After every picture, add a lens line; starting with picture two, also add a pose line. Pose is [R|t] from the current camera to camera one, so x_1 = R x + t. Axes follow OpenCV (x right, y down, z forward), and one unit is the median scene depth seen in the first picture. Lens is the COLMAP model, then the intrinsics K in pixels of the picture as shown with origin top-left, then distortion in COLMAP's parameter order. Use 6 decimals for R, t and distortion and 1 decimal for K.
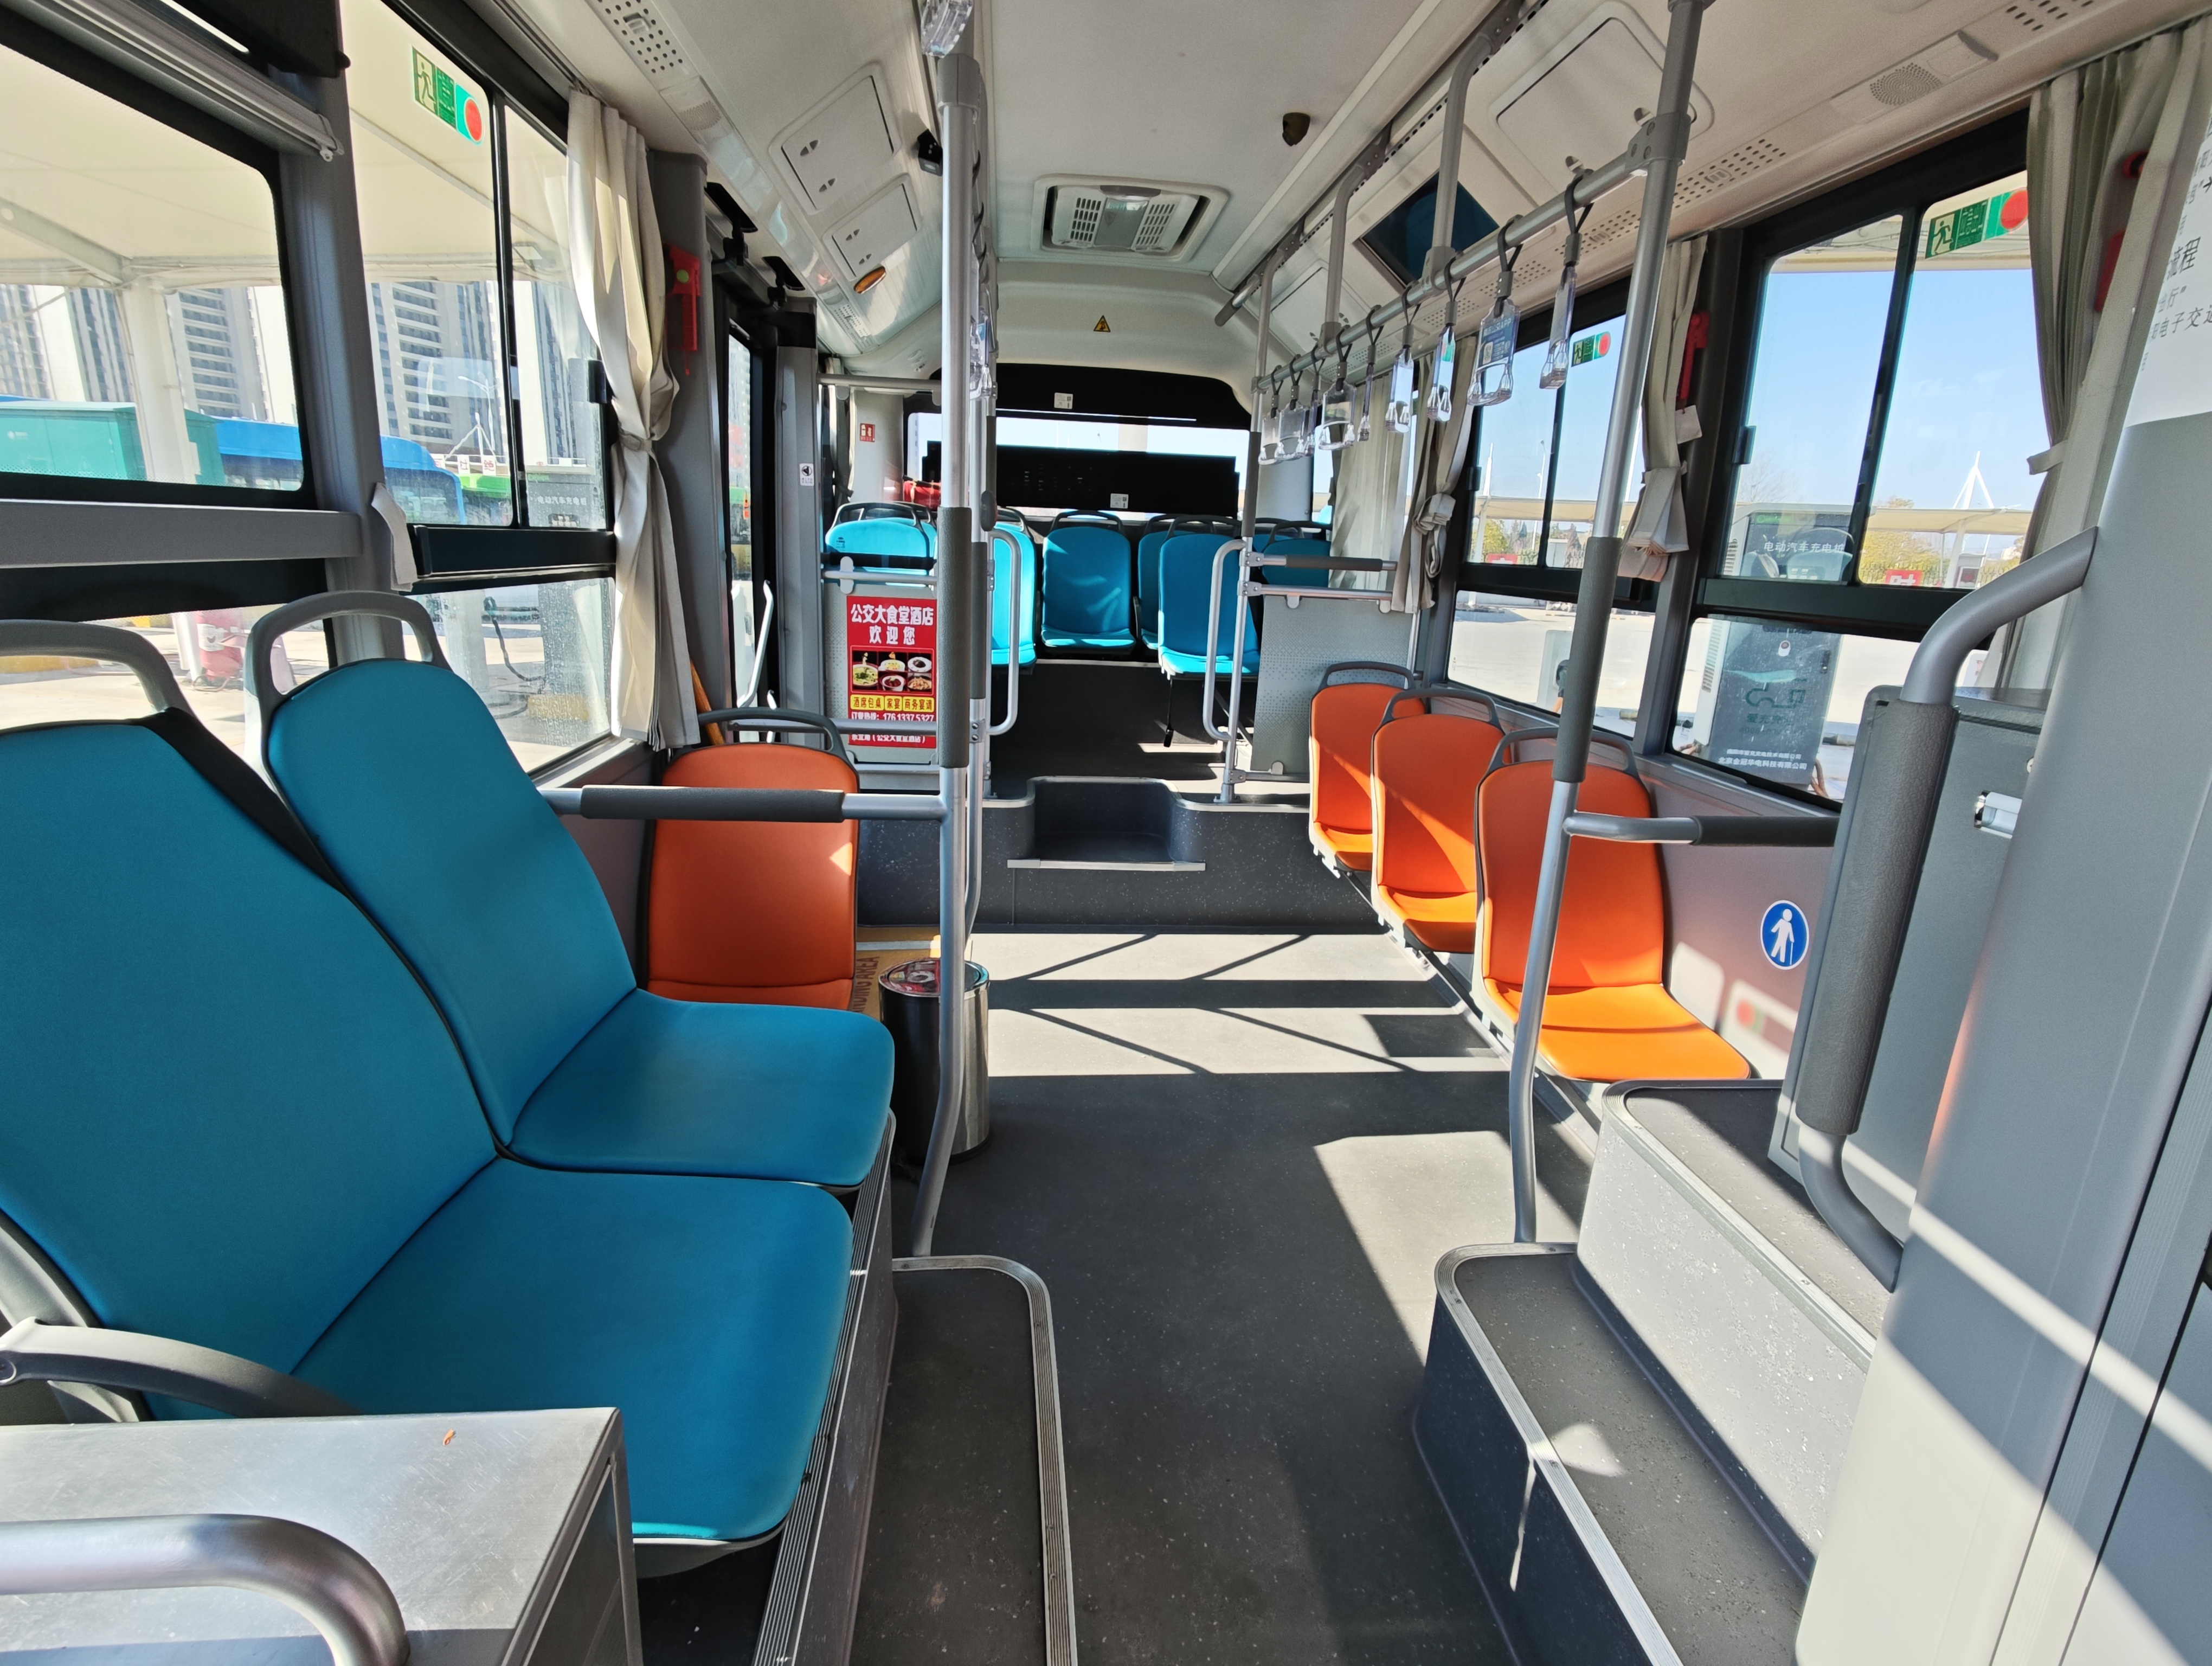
lens RADIAL K [[1095.5, 0, 1110.7], [0, 1095.5, 828.1], [0, 0, 1]] dist [0.001842, -0.000083]
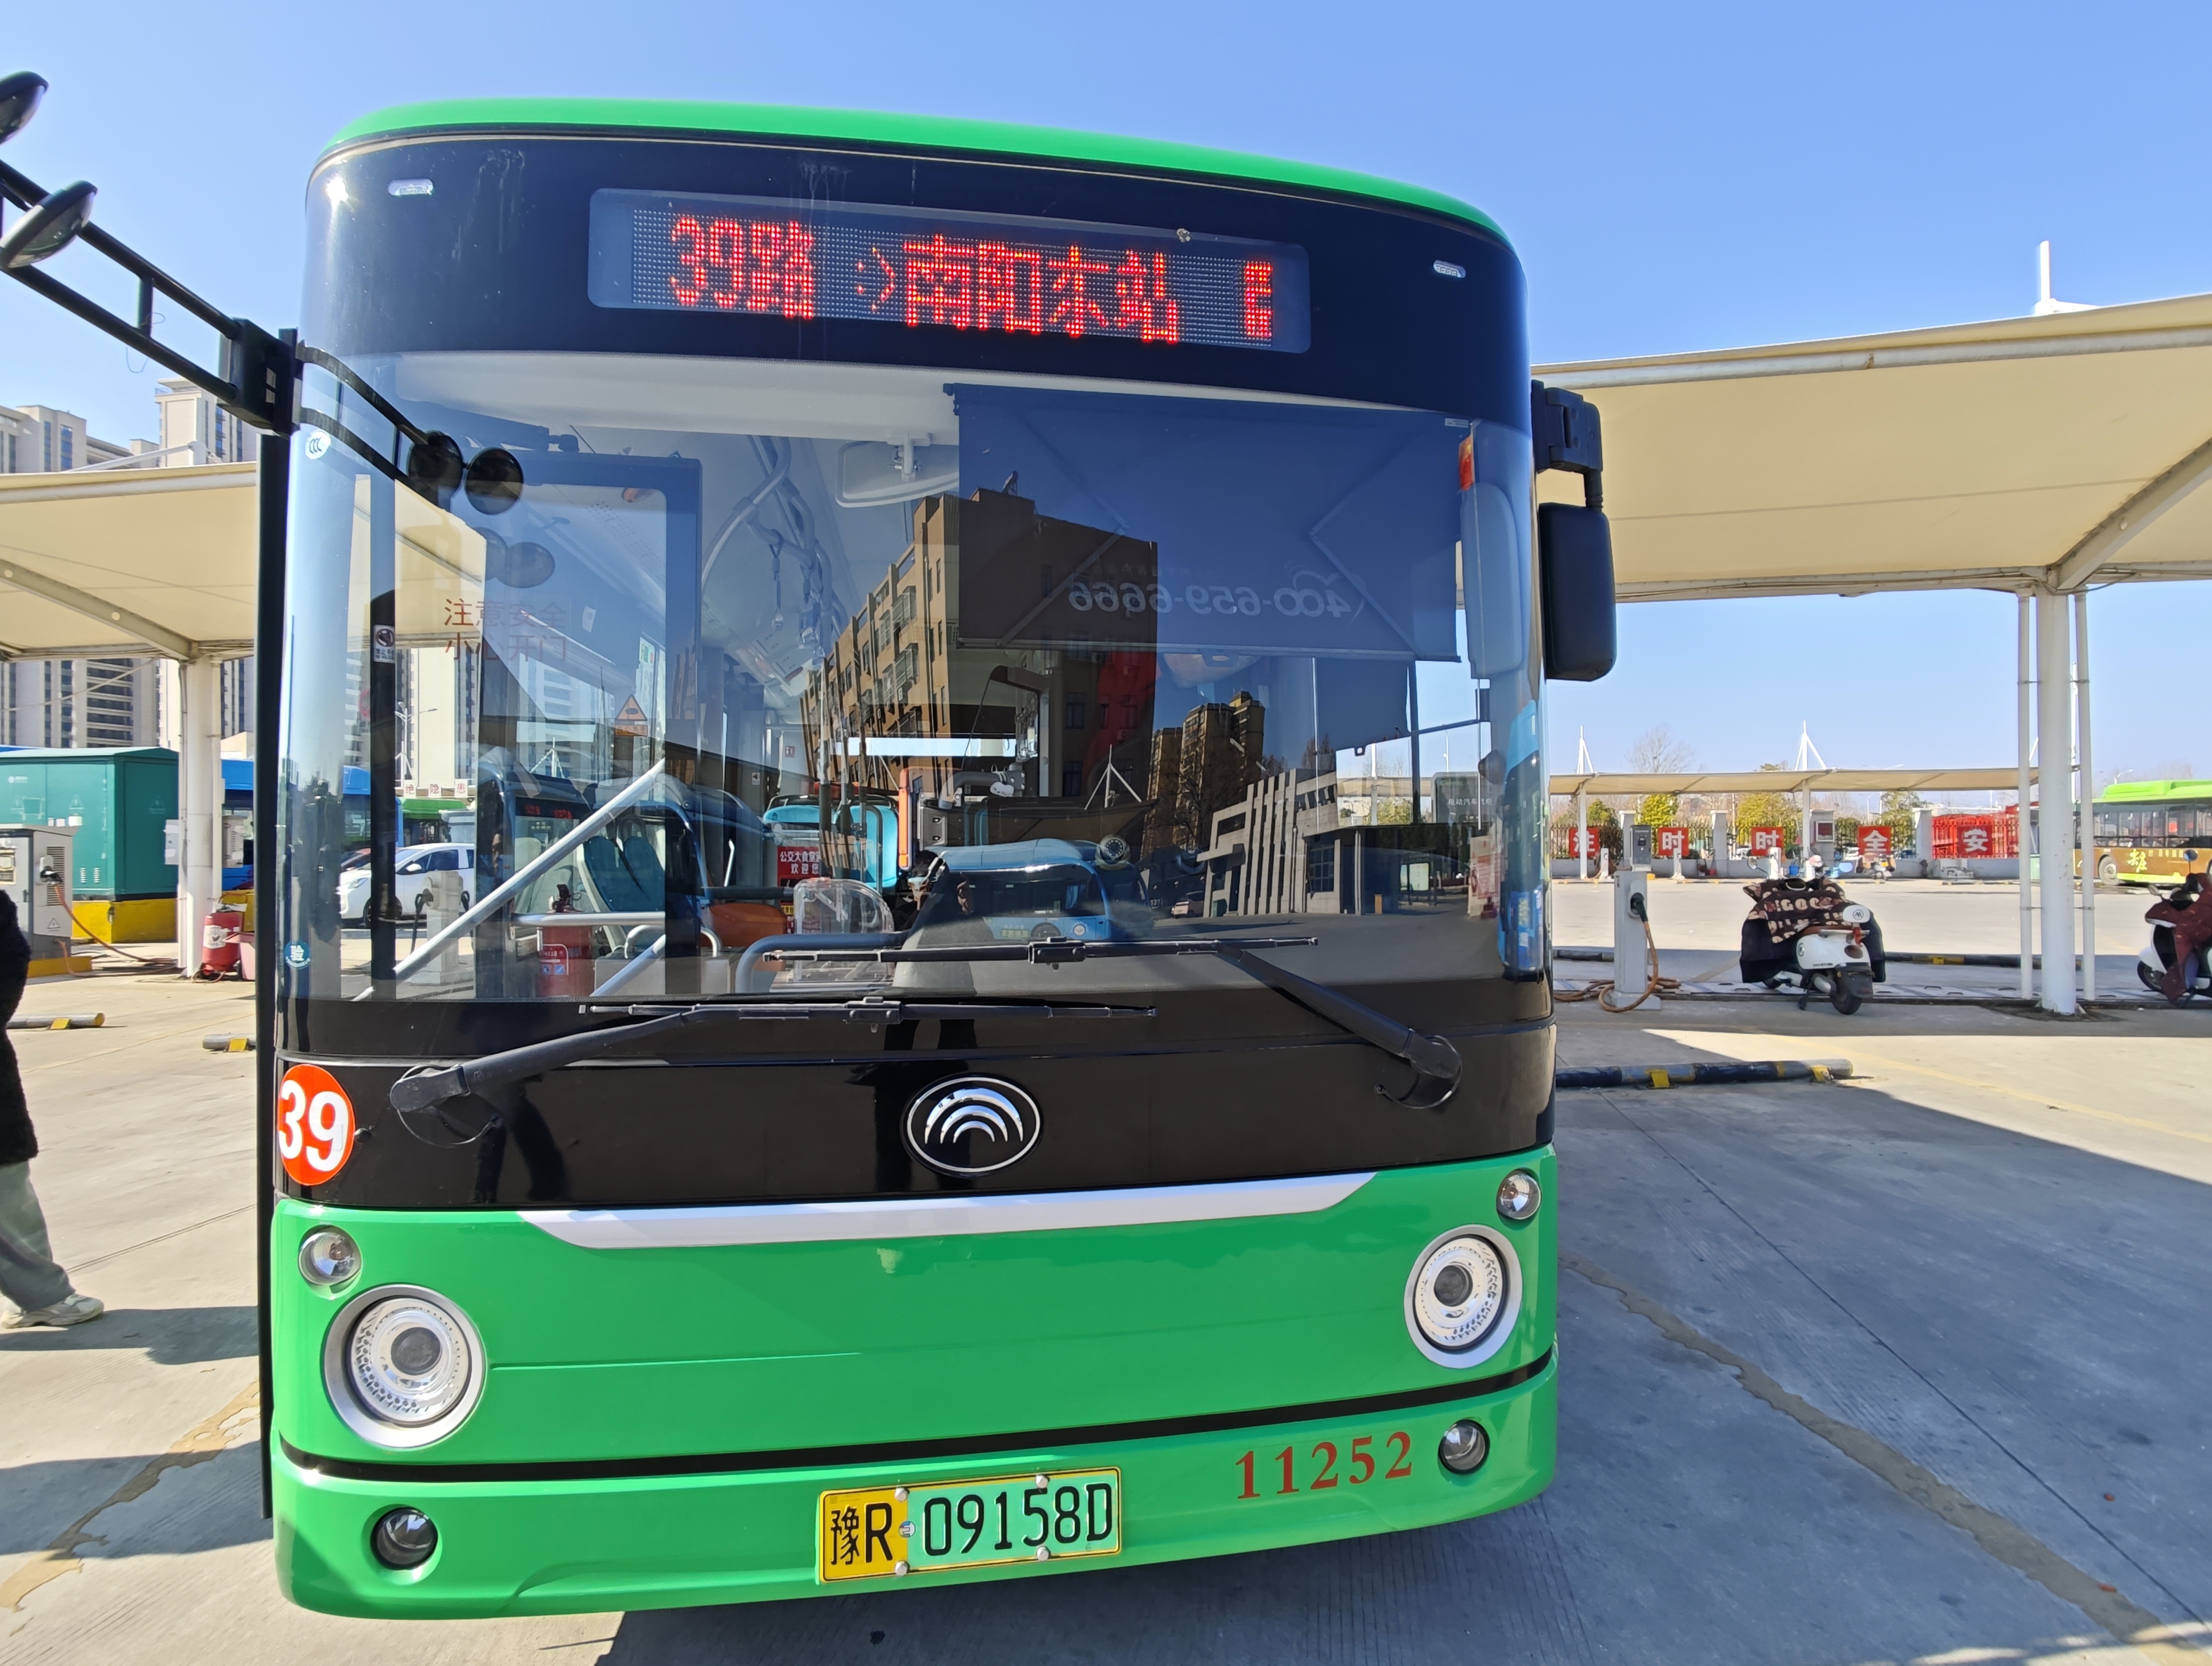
lens RADIAL K [[1171.8, 0, 1097.9], [0, 1171.8, 832.2], [0, 0, 1]] dist [-0.002705, -0.000033]
pose [[0.997591, -0.044160, 0.053505, 0.119366], [0.056427, 0.965169, -0.255469, 0.197812], [-0.040360, 0.257873, 0.965336, -0.591715]]
